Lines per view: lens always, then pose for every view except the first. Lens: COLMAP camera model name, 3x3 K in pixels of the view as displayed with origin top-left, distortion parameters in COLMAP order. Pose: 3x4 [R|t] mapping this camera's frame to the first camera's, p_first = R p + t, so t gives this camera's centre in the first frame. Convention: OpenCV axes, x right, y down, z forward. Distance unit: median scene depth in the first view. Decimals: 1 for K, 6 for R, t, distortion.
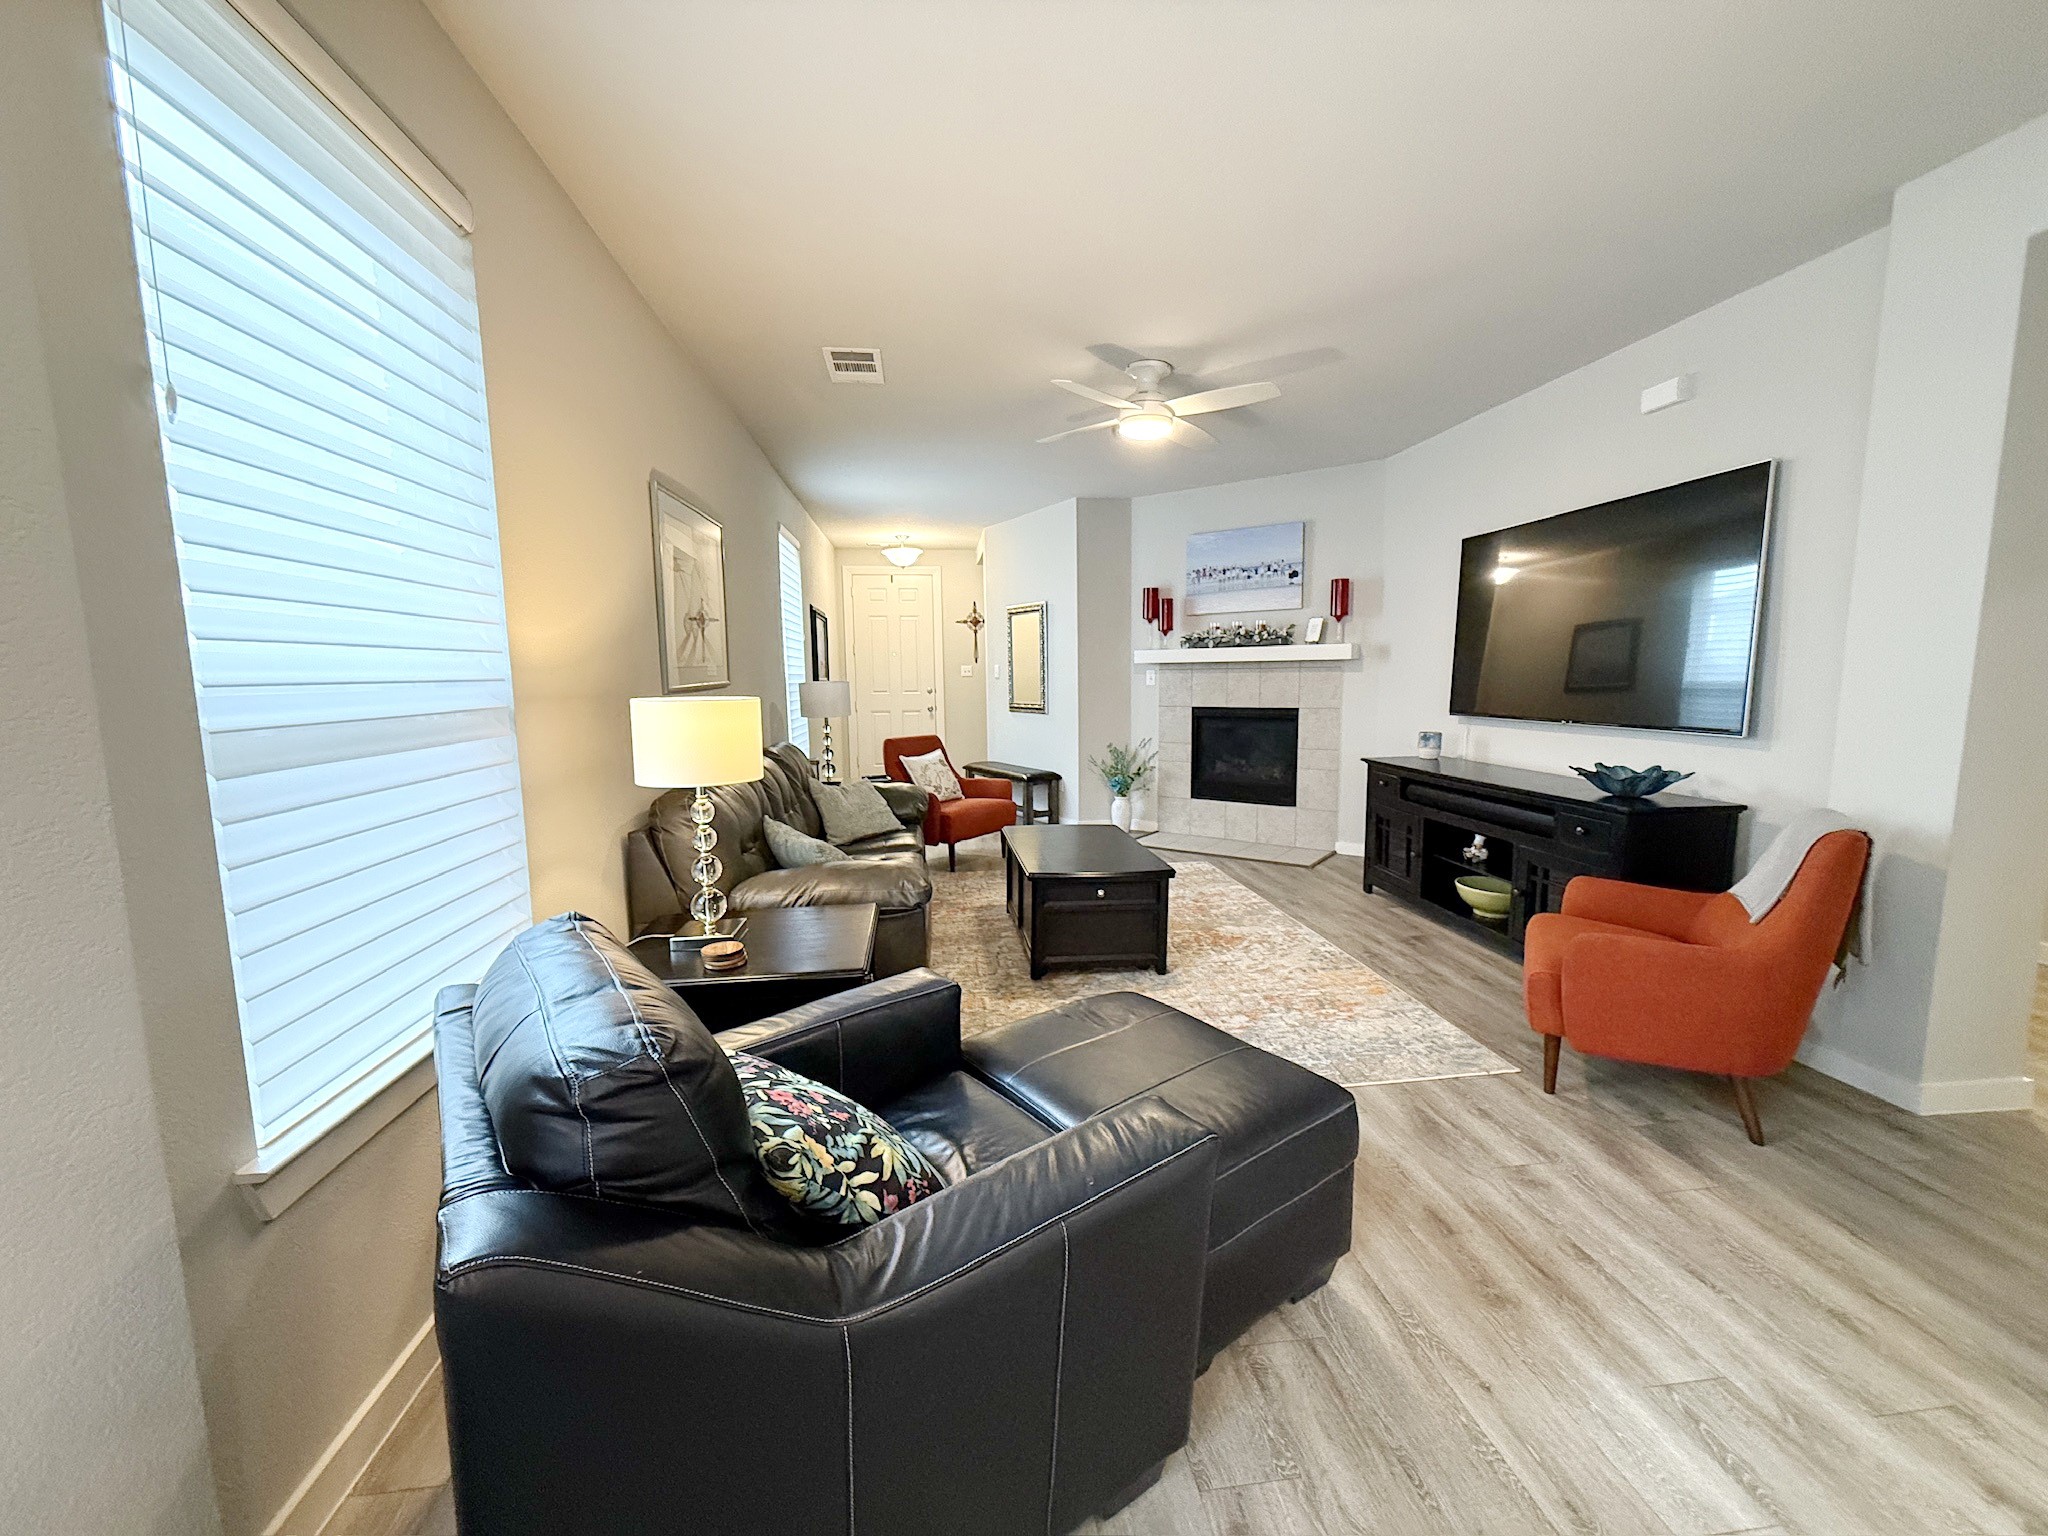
lens RADIAL K [[817.7, 0, 1034.1], [0, 817.7, 769.0], [0, 0, 1]] dist [0.002092, -0.000250]
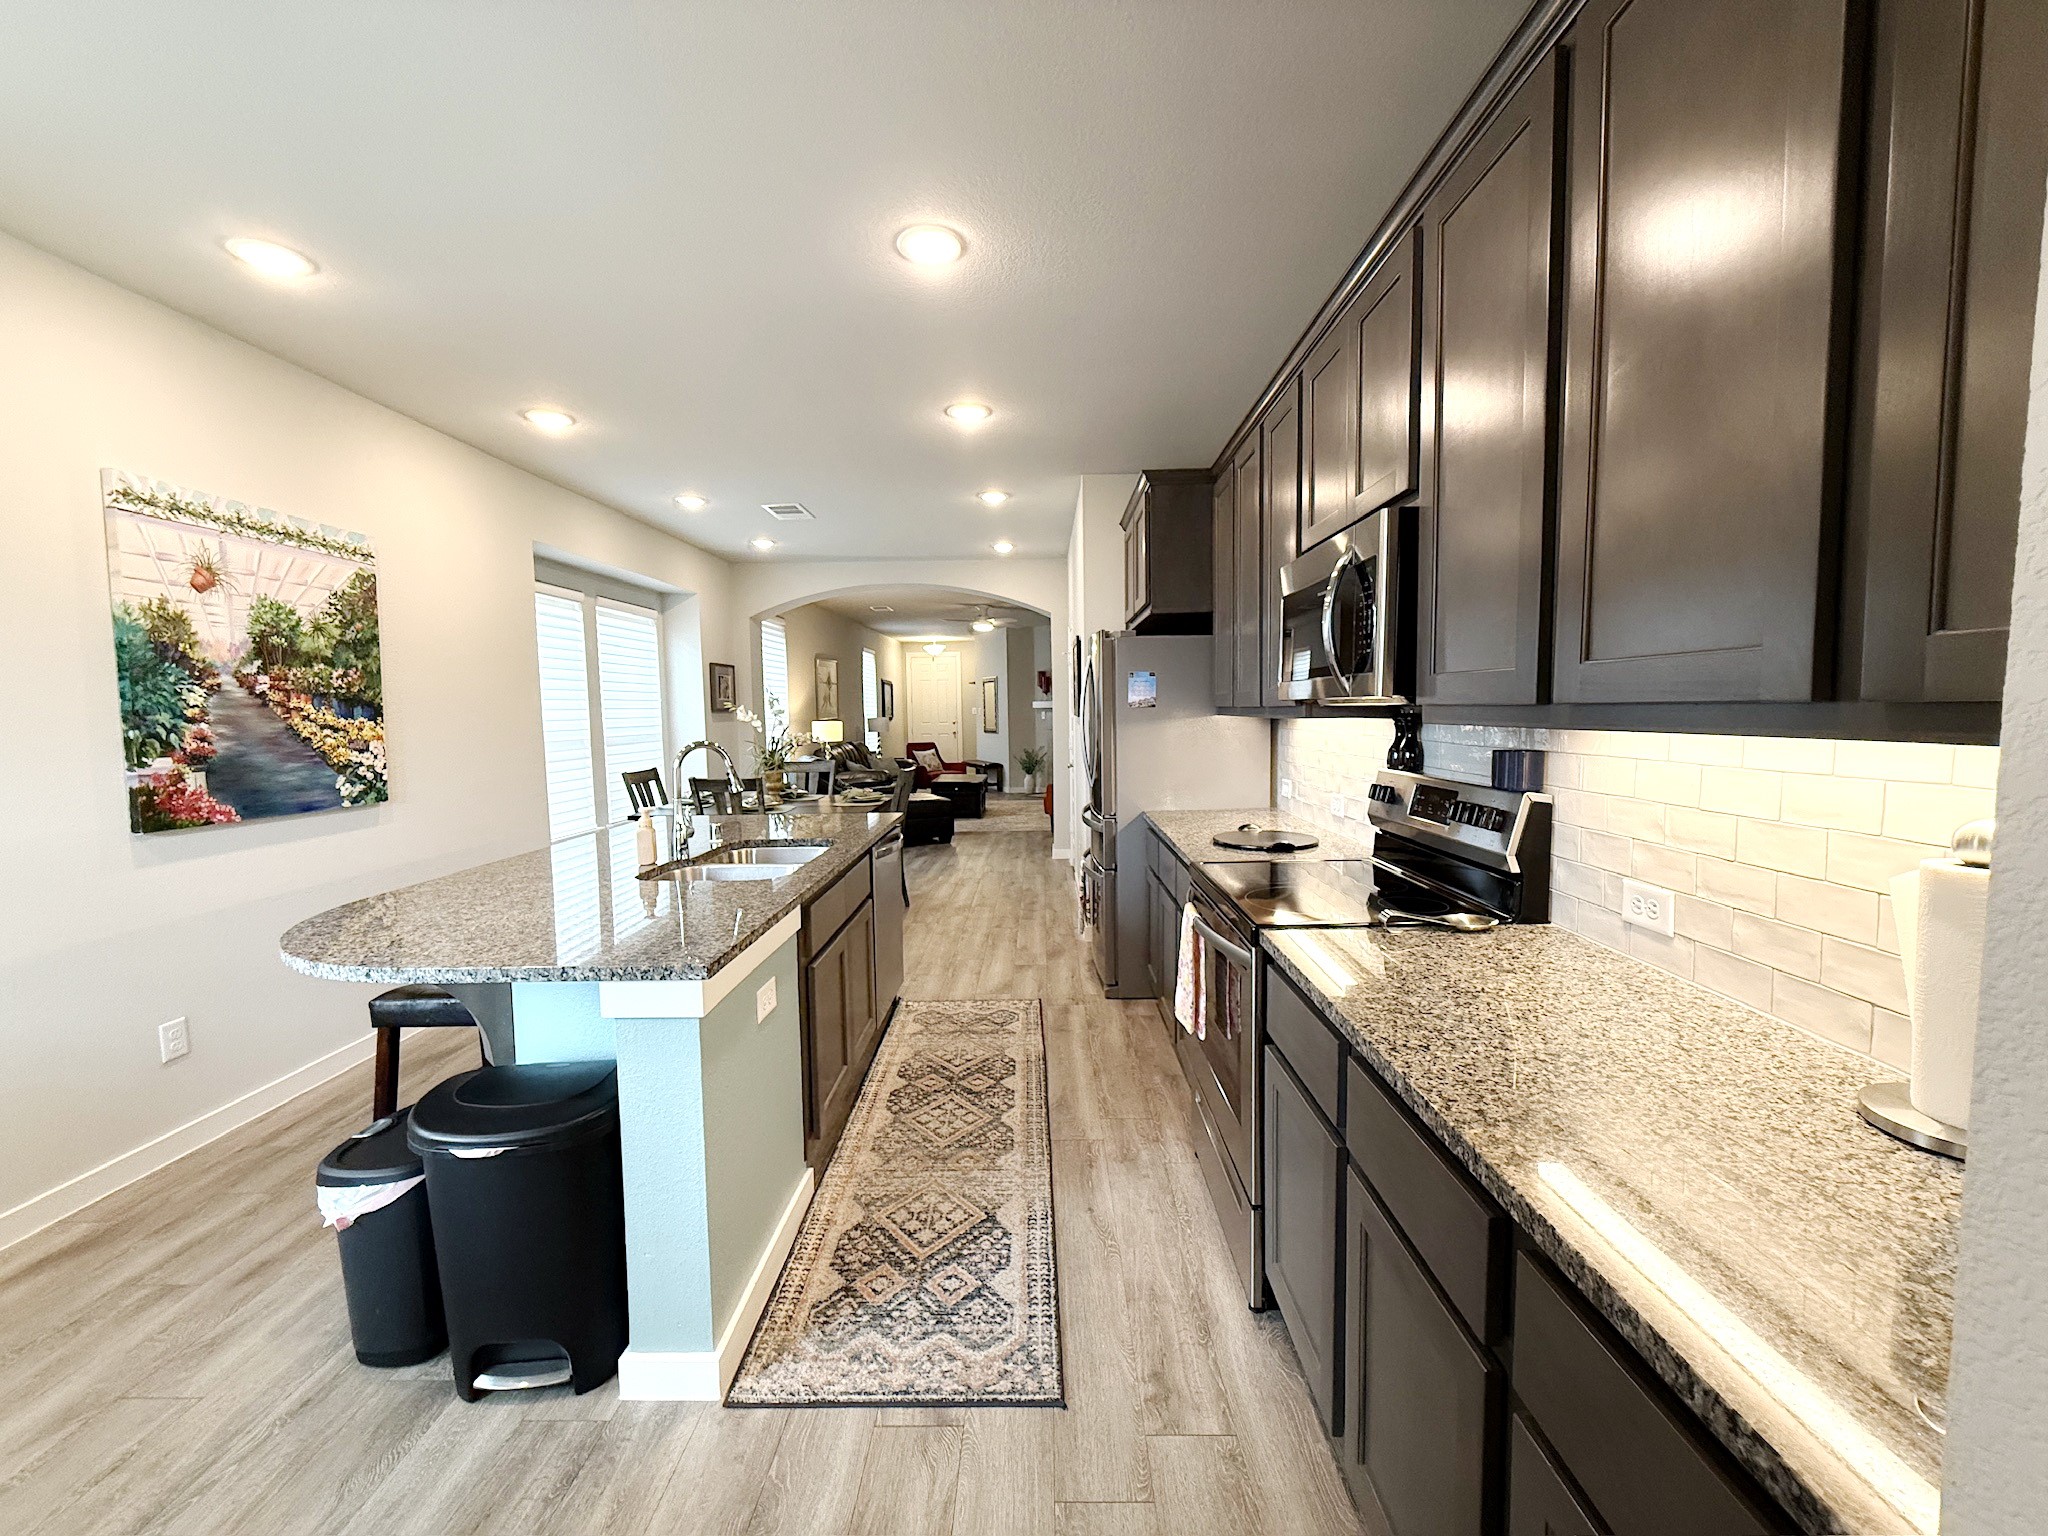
lens RADIAL K [[817.7, 0, 1035.4], [0, 817.7, 777.7], [0, 0, 1]] dist [0.002092, -0.000250]
pose [[0.990554, 0.011347, -0.136655, 0.443170], [-0.015733, 0.999394, -0.031058, 0.115076], [0.136220, 0.032914, 0.990132, -1.088484]]
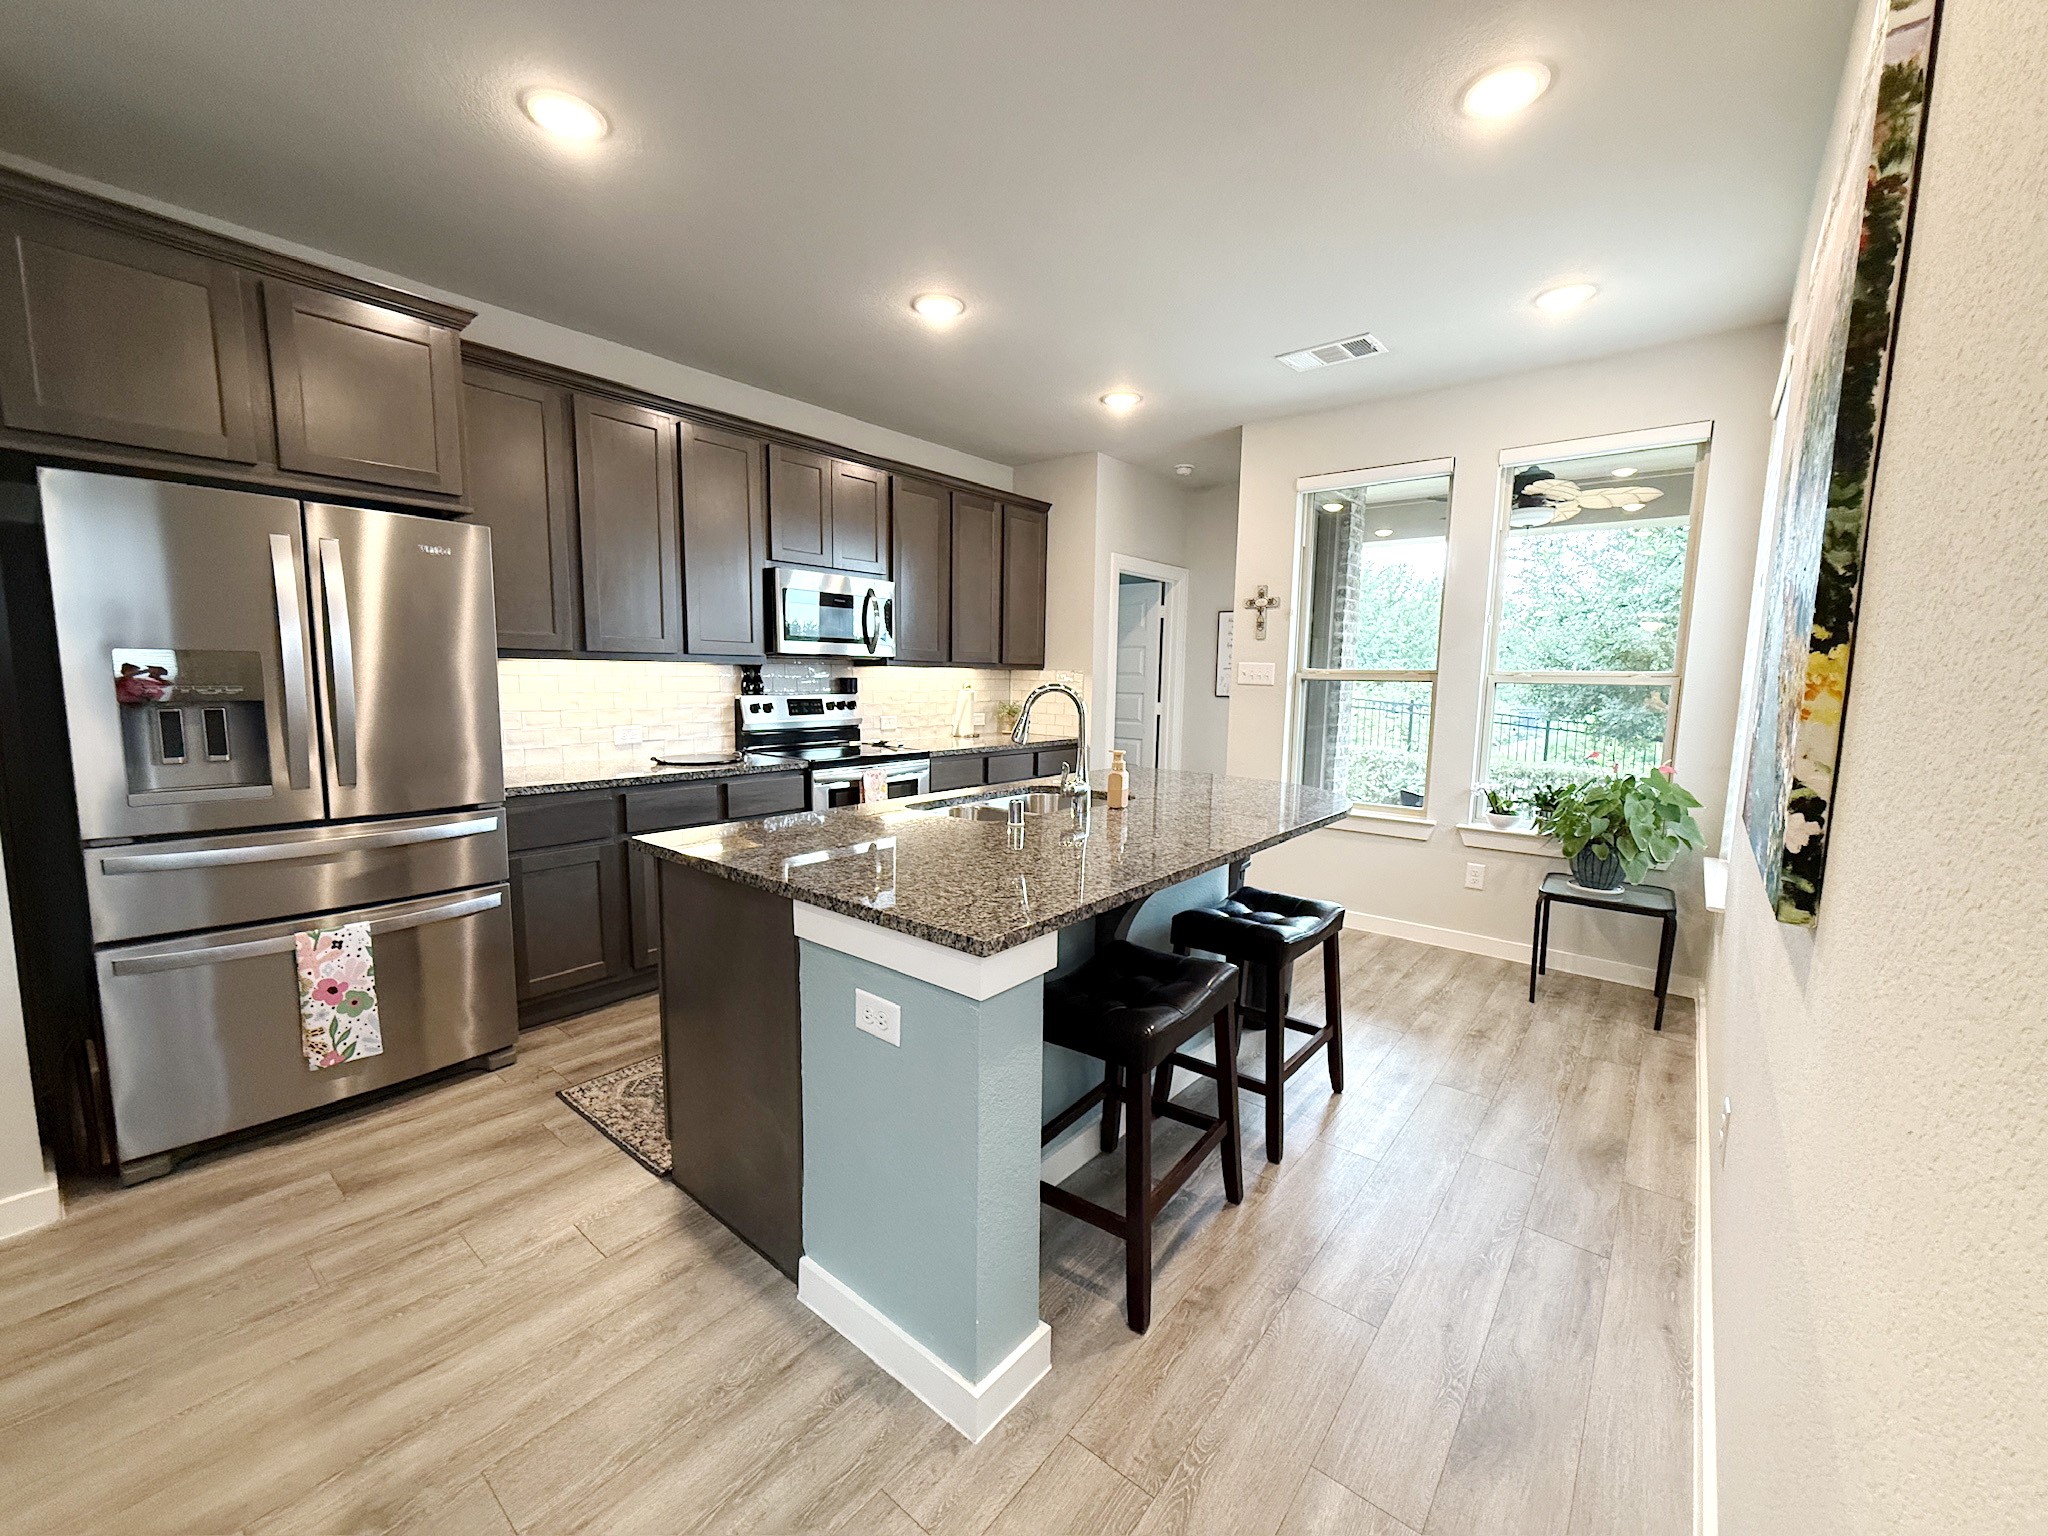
lens RADIAL K [[817.7, 0, 1034.4], [0, 817.7, 775.5], [0, 0, 1]] dist [0.002092, -0.000250]
pose [[-0.695912, -0.087002, 0.712837, -0.098847], [0.075639, 0.978232, 0.193237, 0.047691], [-0.714132, 0.188394, -0.674183, -0.359794]]
